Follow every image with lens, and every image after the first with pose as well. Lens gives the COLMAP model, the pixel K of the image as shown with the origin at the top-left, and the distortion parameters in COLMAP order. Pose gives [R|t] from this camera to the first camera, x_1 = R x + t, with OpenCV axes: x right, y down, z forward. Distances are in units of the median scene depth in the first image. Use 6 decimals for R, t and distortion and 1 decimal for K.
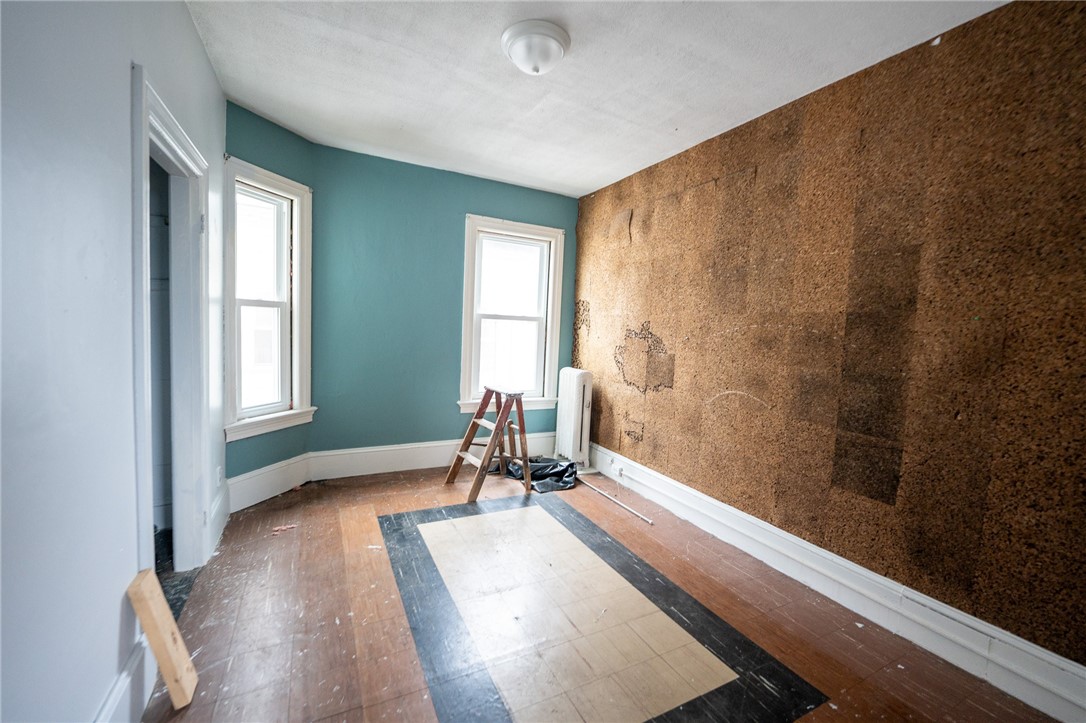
lens RADIAL K [[443.5, 0, 542.7], [0, 443.5, 358.2], [0, 0, 1]] dist [-0.002192, -0.000195]
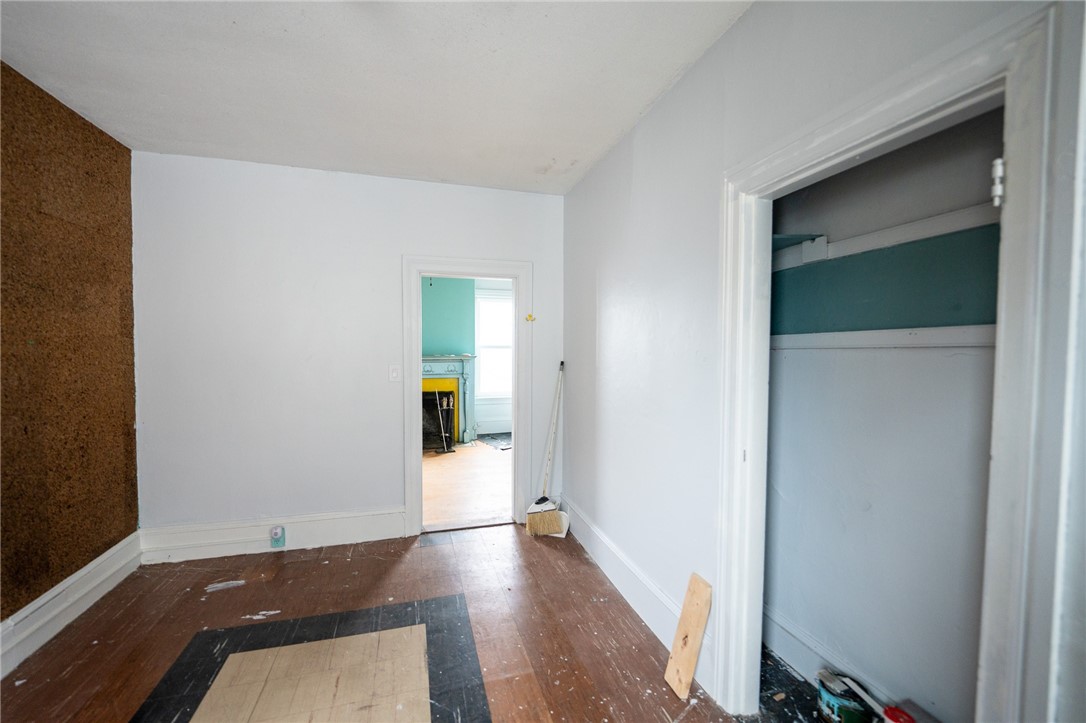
lens RADIAL K [[443.5, 0, 543.0], [0, 443.5, 362.5], [0, 0, 1]] dist [-0.002192, -0.000195]
pose [[-0.984113, -0.053048, 0.169435, -0.539179], [-0.034771, 0.993426, 0.109071, -0.216166], [-0.174107, 0.101447, -0.979487, 1.952988]]
